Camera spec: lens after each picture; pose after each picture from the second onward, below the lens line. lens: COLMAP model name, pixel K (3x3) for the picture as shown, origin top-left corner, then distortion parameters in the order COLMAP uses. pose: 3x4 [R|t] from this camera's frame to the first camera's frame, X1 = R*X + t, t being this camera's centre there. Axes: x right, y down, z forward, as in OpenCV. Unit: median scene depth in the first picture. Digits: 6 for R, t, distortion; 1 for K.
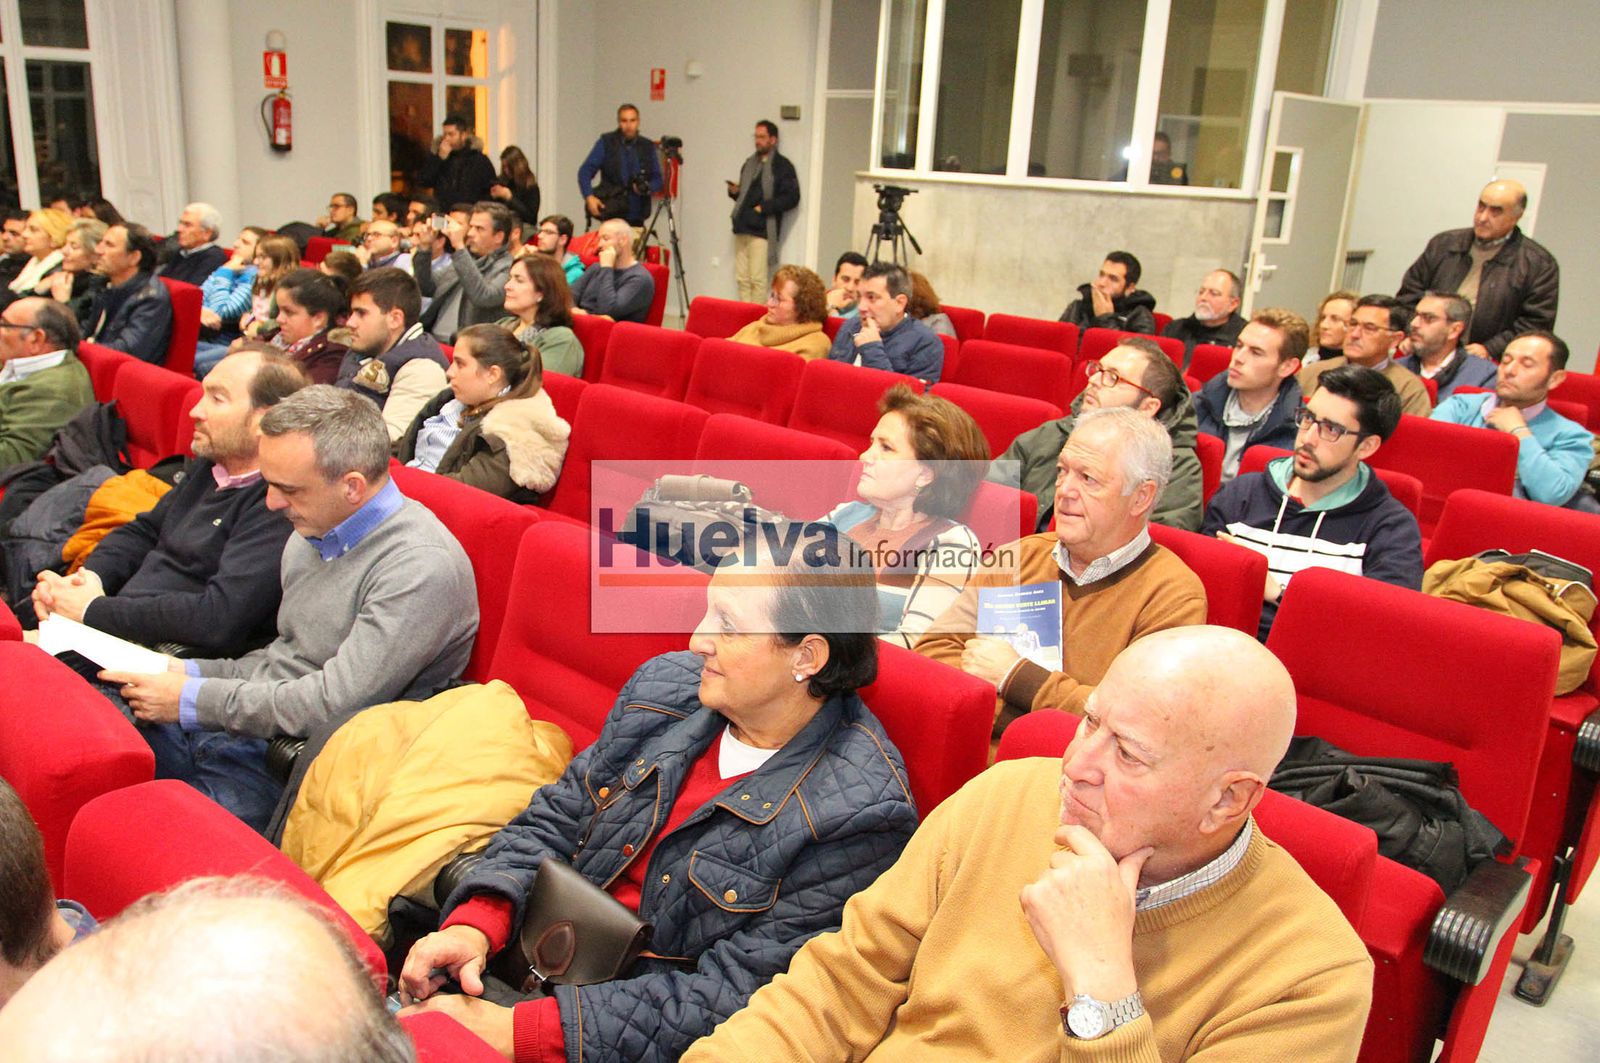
lens RADIAL K [[1227.7, 0, 800.0], [0, 1227.7, 531.5], [0, 0, 1]] dist [-0.062934, 0.010259]
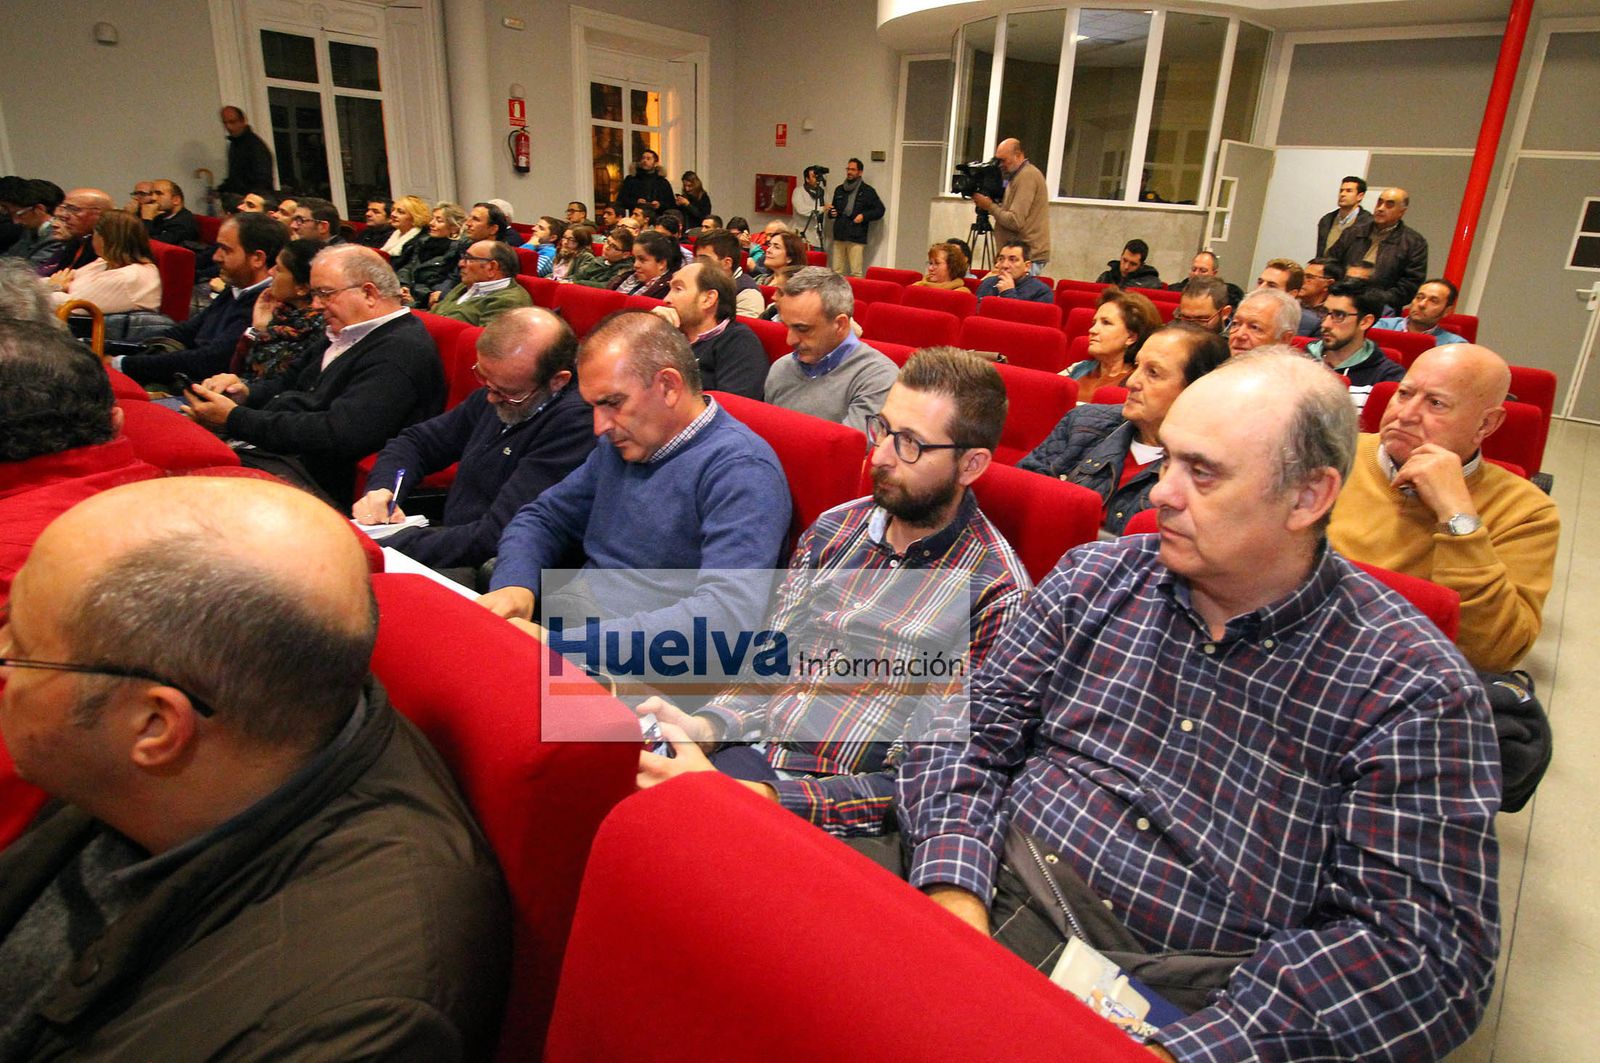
lens RADIAL K [[861.0, 0, 882.2], [0, 861.0, 476.1], [0, 0, 1]] dist [0.005267, -0.000329]
pose [[0.997120, -0.007773, 0.075444, -0.116197], [0.007119, 0.999935, 0.008938, 0.045969], [-0.075509, -0.008375, 0.997110, -0.055405]]
